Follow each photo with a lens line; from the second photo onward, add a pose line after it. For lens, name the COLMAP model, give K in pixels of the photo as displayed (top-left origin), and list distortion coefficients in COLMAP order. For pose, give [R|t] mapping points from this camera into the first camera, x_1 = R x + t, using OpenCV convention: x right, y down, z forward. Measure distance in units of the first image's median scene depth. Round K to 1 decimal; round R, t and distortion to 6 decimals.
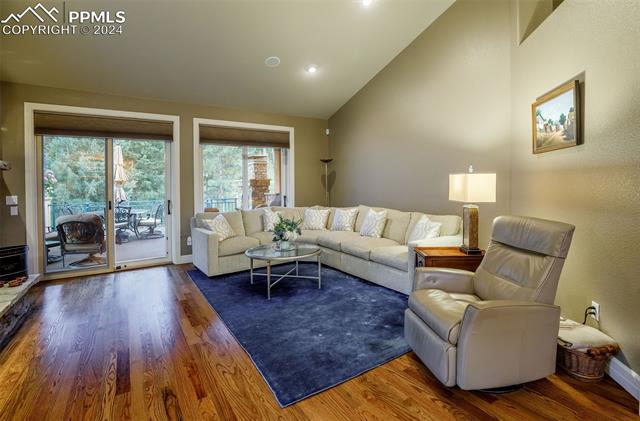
lens RADIAL K [[311.9, 0, 318.6], [0, 311.9, 187.1], [0, 0, 1]] dist [-0.037707, 0.000104]
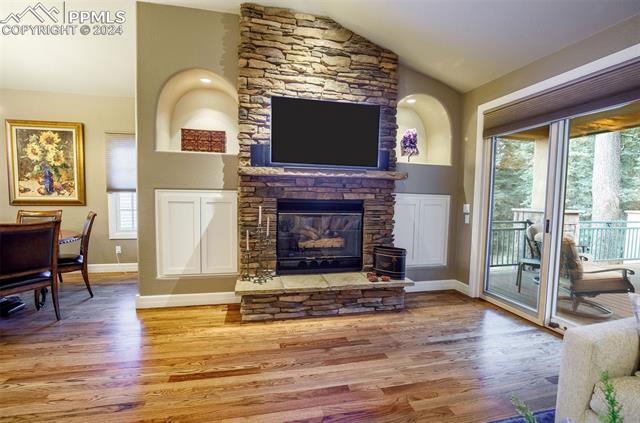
lens RADIAL K [[290.3, 0, 322.1], [0, 290.3, 214.2], [0, 0, 1]] dist [-0.029117, 0.000171]
pose [[-0.319329, 0.074520, -0.944709, 0.048867], [-0.017335, 0.996277, 0.084448, -0.009523], [0.947485, 0.043343, -0.316848, 0.734558]]
